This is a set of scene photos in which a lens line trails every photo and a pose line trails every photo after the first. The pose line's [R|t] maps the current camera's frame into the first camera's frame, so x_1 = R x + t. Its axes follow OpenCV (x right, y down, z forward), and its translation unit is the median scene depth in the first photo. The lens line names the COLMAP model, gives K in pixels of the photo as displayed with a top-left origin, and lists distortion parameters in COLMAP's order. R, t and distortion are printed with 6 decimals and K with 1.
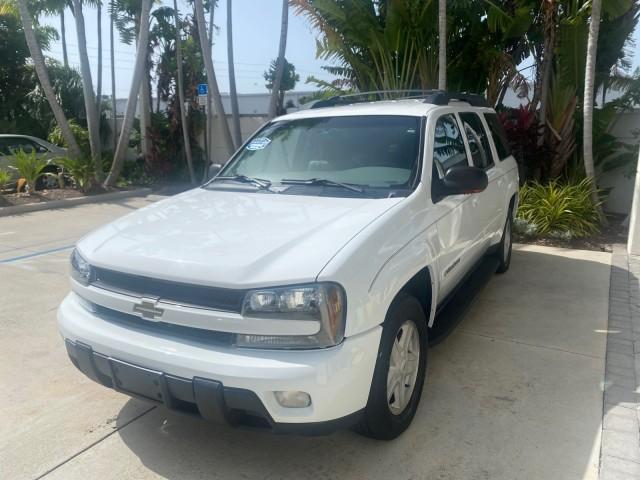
lens RADIAL K [[493.7, 0, 320.0], [0, 493.7, 240.0], [0, 0, 1]] dist [0.008056, 0.003072]
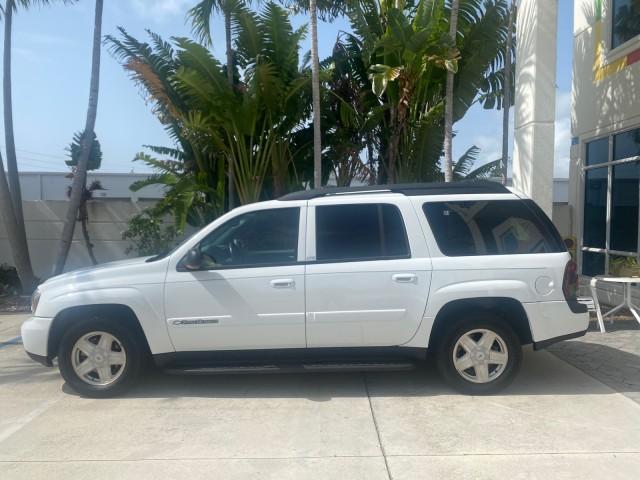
lens RADIAL K [[495.2, 0, 320.0], [0, 495.2, 240.0], [0, 0, 1]] dist [0.003923, -0.000381]
pose [[0.859226, -0.019507, 0.511224, -0.205636], [0.106858, 0.984075, -0.142050, -0.039181], [-0.500312, 0.176681, 0.847627, 0.171432]]
